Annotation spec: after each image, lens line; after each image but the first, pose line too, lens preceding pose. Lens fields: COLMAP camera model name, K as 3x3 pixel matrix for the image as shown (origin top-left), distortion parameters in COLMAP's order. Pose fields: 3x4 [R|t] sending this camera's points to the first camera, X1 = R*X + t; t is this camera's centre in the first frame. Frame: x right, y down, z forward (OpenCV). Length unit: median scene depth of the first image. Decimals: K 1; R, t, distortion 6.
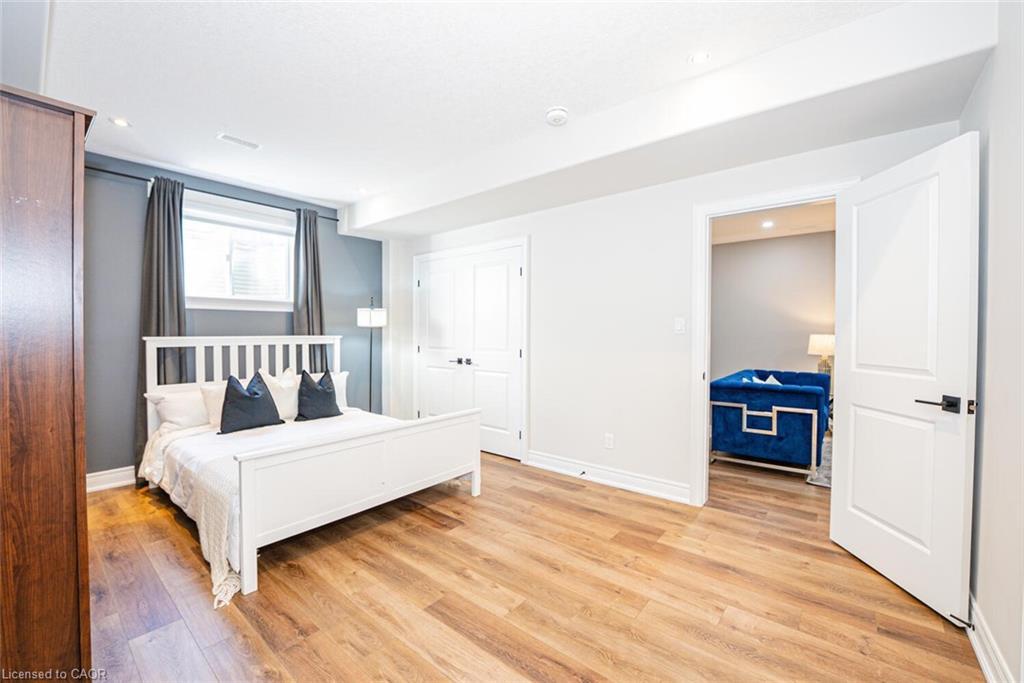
lens RADIAL K [[420.3, 0, 511.6], [0, 420.3, 343.1], [0, 0, 1]] dist [-0.030510, 0.004677]
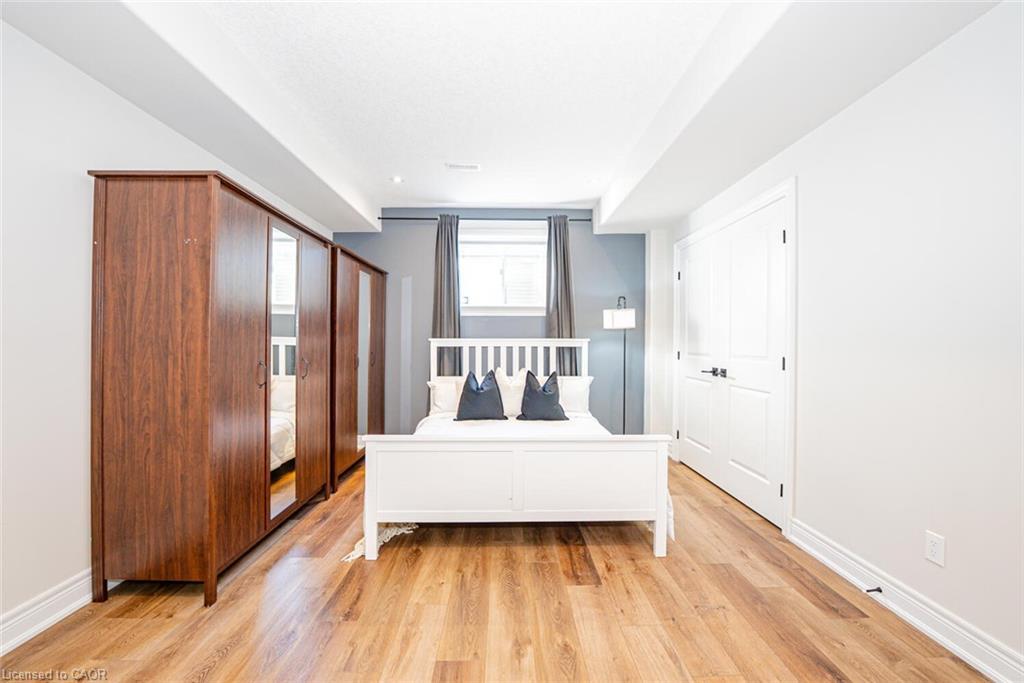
lens RADIAL K [[420.3, 0, 511.6], [0, 420.3, 343.1], [0, 0, 1]] dist [-0.030510, 0.004677]
pose [[0.647728, 0.002436, -0.761867, 0.275083], [-0.020770, 0.999680, -0.014462, 0.013063], [0.761588, 0.025192, 0.647572, 0.312312]]
